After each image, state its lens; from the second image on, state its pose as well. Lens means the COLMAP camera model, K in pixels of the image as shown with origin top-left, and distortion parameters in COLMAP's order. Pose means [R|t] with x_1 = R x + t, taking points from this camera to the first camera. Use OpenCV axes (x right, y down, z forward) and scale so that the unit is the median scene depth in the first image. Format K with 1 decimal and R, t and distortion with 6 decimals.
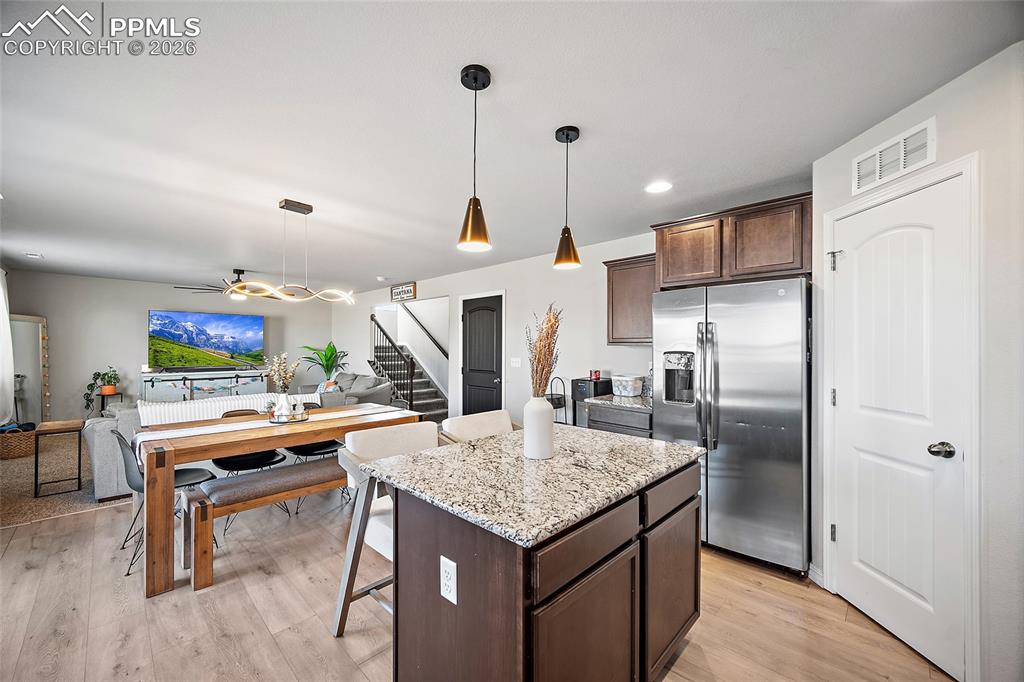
lens RADIAL K [[406.1, 0, 518.9], [0, 406.1, 358.5], [0, 0, 1]] dist [0.002669, -0.000462]
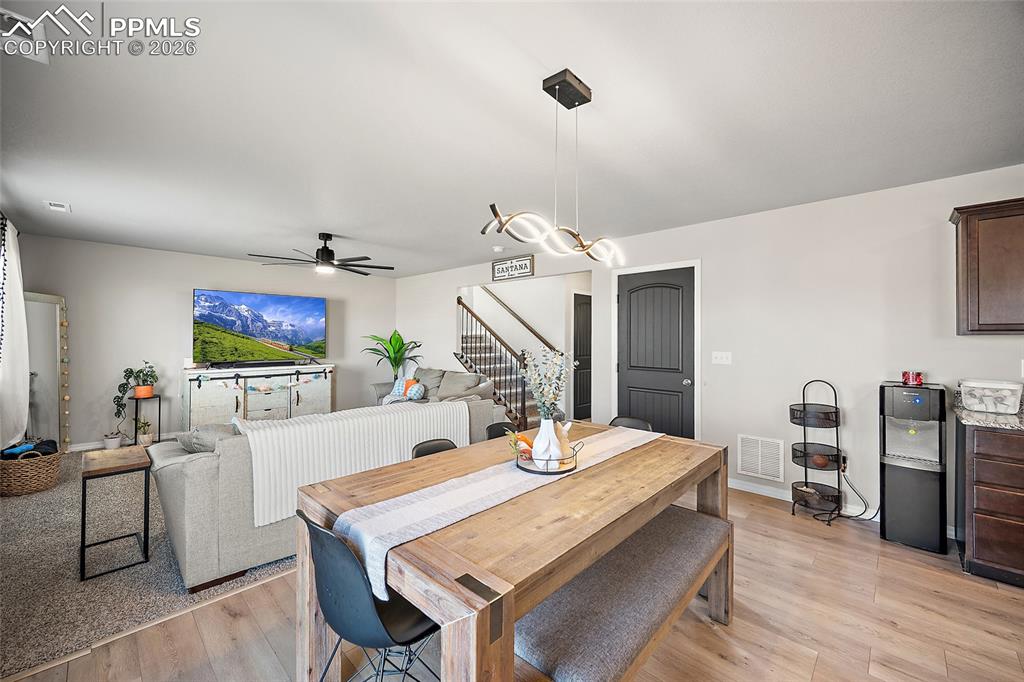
lens RADIAL K [[406.1, 0, 513.6], [0, 406.1, 344.9], [0, 0, 1]] dist [0.002669, -0.000462]
pose [[0.999955, 0.000588, 0.009441, -0.294602], [-0.000517, 0.999971, -0.007540, -0.006228], [-0.009445, 0.007535, 0.999927, 0.204604]]
